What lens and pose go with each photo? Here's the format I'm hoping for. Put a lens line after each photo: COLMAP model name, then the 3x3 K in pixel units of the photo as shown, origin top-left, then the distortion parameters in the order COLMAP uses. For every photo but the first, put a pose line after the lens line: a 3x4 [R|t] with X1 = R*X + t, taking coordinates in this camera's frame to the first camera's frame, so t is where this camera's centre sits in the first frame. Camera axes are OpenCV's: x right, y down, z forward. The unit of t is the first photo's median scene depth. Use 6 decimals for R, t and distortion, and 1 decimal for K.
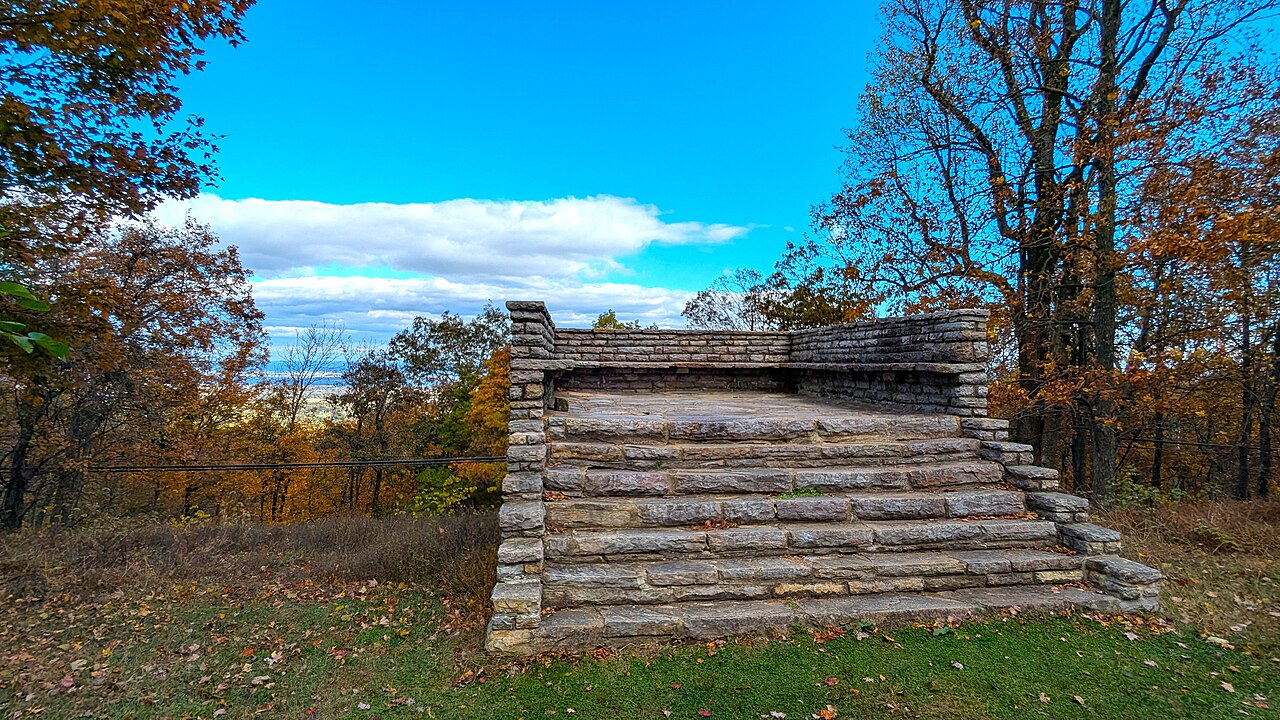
lens RADIAL K [[515.8, 0, 639.7], [0, 515.8, 356.4], [0, 0, 1]] dist [-0.008482, -0.000258]
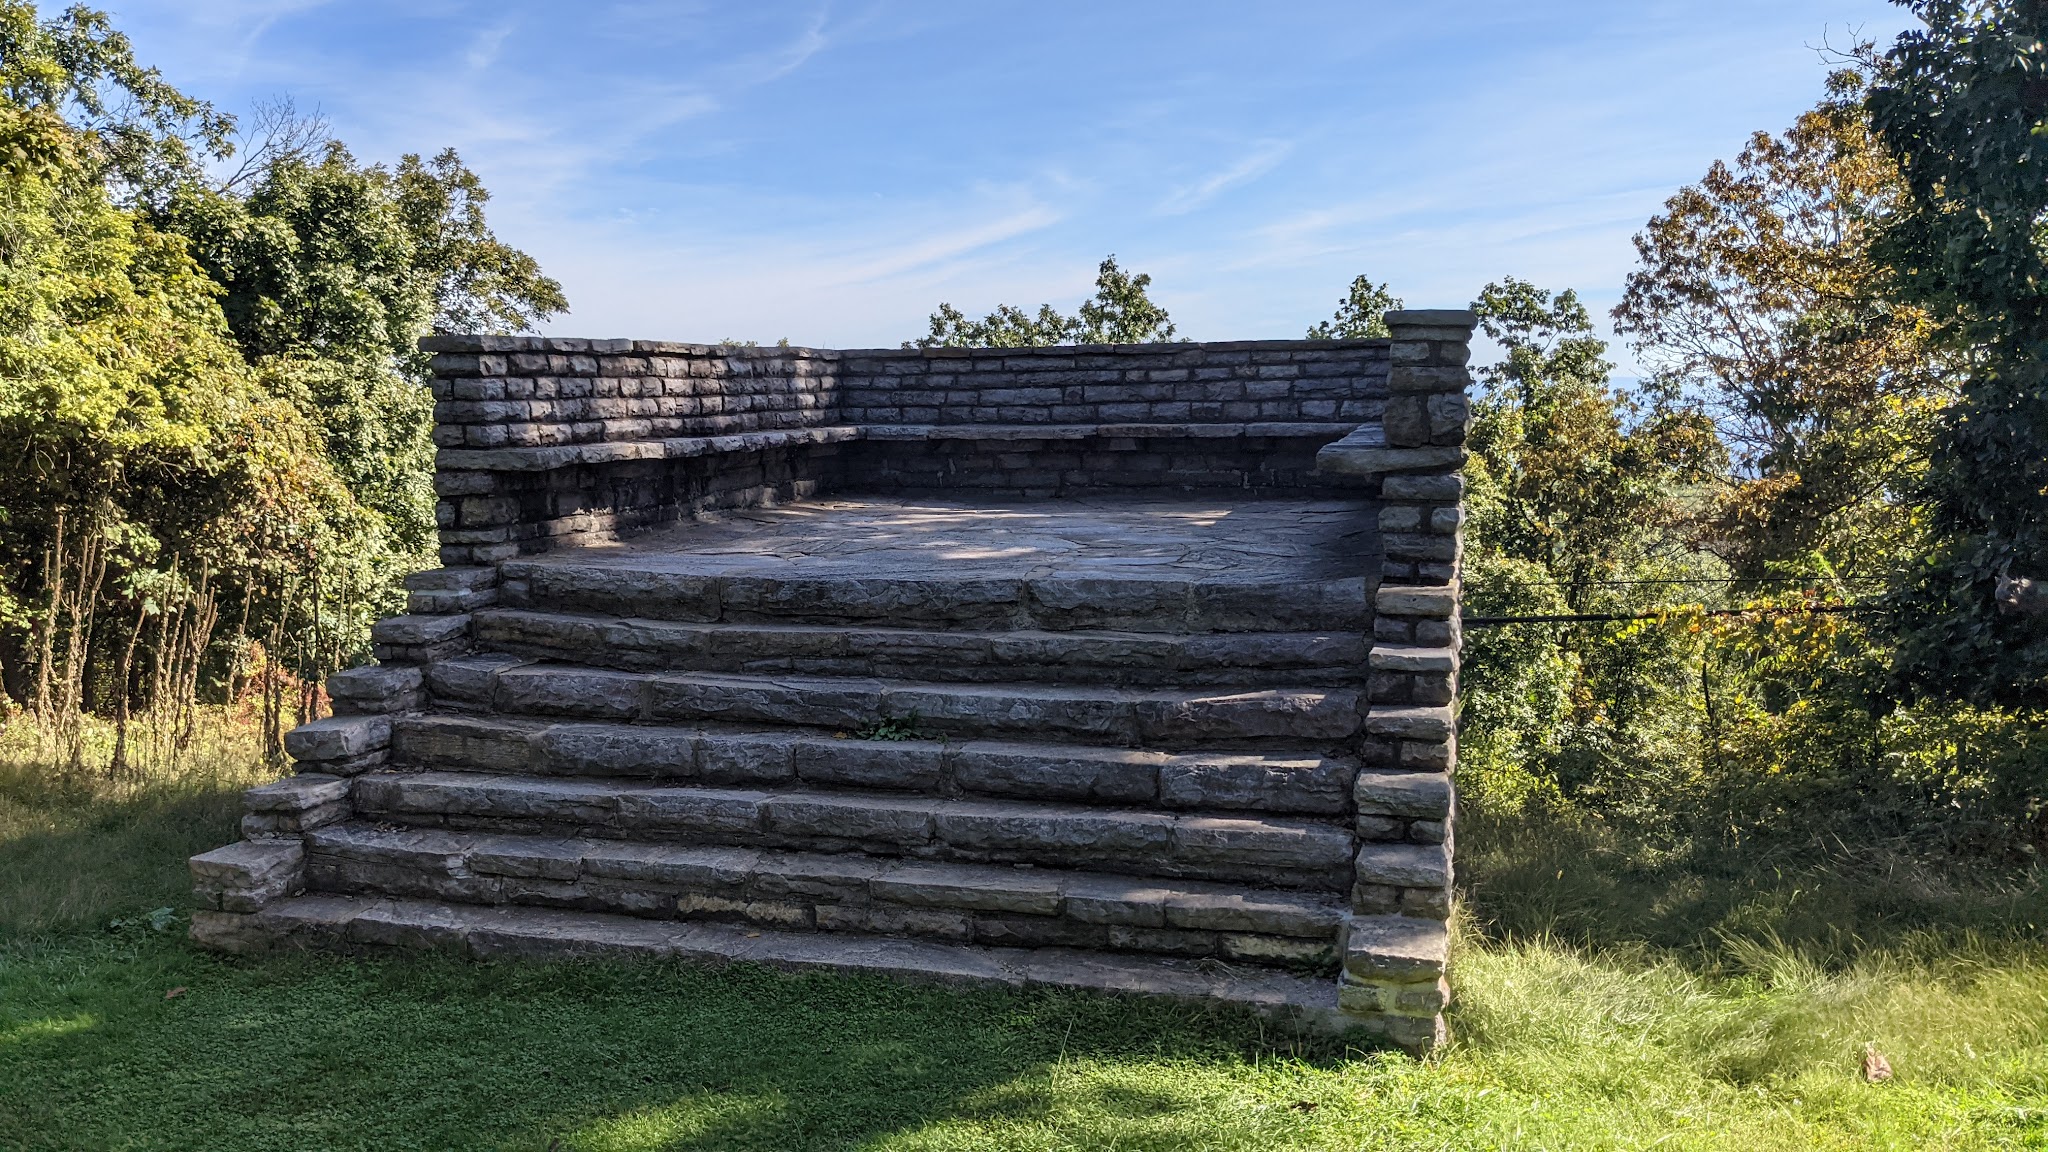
lens RADIAL K [[1300.9, 0, 1025.0], [0, 1300.9, 578.7], [0, 0, 1]] dist [0.015676, -0.005524]
pose [[0.945859, 0.025499, -0.323575, 0.792410], [0.023890, 0.988736, 0.147751, -0.050362], [0.323697, -0.147482, 0.934596, -0.066708]]
